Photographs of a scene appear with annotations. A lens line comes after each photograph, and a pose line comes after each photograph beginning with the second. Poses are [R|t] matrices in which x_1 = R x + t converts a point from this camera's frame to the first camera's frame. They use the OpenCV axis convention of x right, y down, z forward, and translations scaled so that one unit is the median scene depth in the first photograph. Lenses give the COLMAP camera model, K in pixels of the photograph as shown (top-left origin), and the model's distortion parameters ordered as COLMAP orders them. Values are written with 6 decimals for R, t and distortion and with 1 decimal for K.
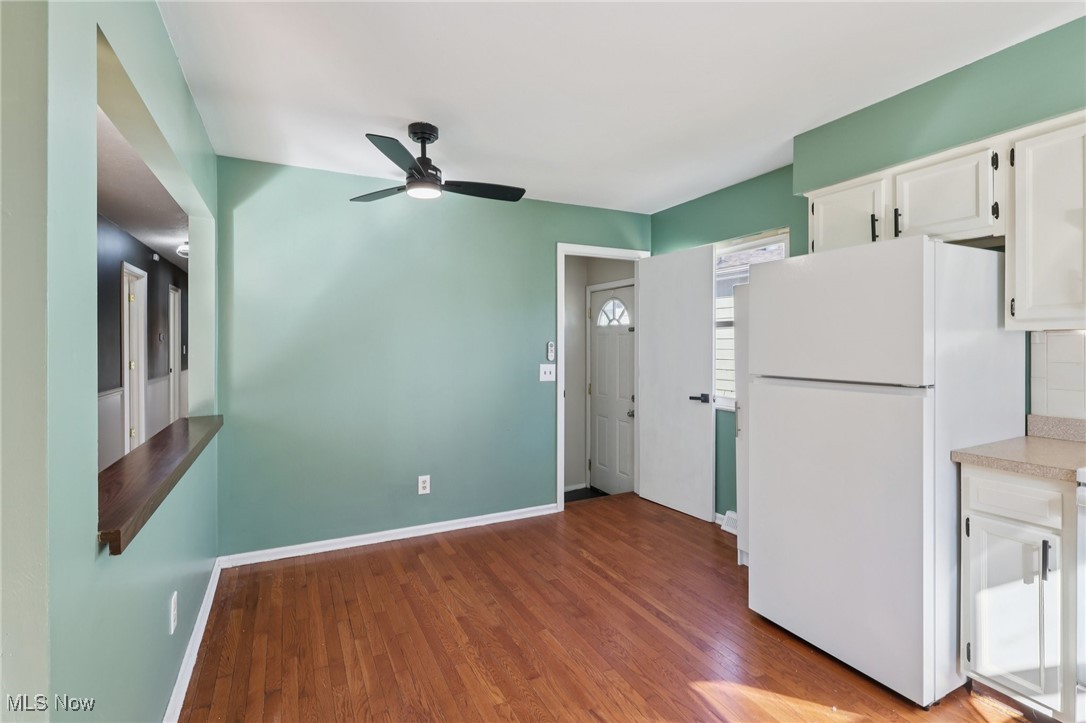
lens RADIAL K [[508.1, 0, 544.2], [0, 508.1, 346.9], [0, 0, 1]] dist [-0.002419, 0.000764]
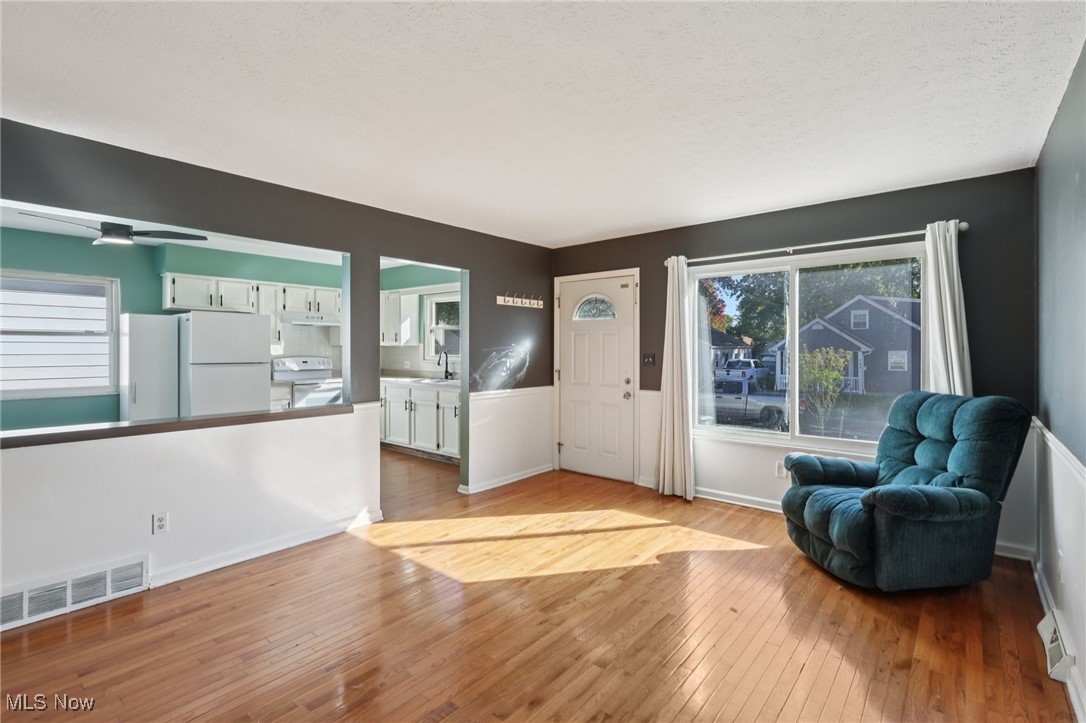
lens RADIAL K [[505.9, 0, 542.4], [0, 505.9, 350.7], [0, 0, 1]] dist [-0.003531, 0.000307]
pose [[-0.398136, -0.001839, 0.917325, -1.821292], [0.005264, 0.999977, 0.004289, -0.000375], [-0.917311, 0.006536, -0.398117, 0.447207]]
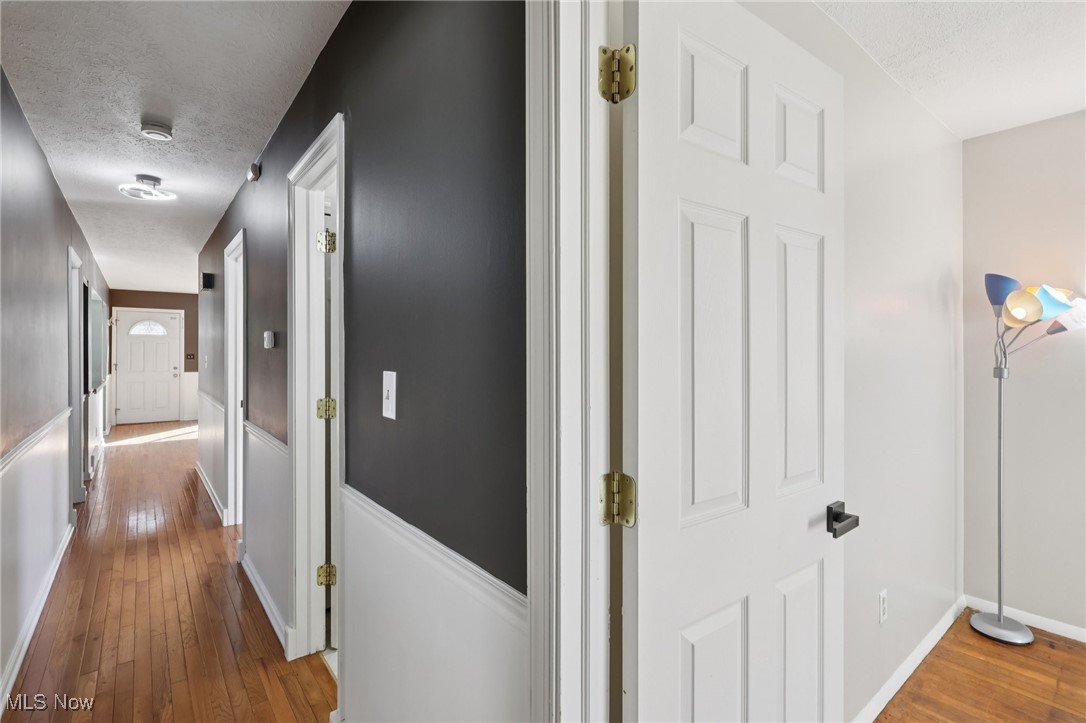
lens RADIAL K [[505.9, 0, 542.4], [0, 505.9, 350.7], [0, 0, 1]] dist [-0.003531, 0.000307]
pose [[-0.979481, 0.002580, -0.201518, -2.047305], [0.002617, 0.999997, 0.000083, 0.004959], [0.201518, -0.000446, -0.979485, 3.295972]]
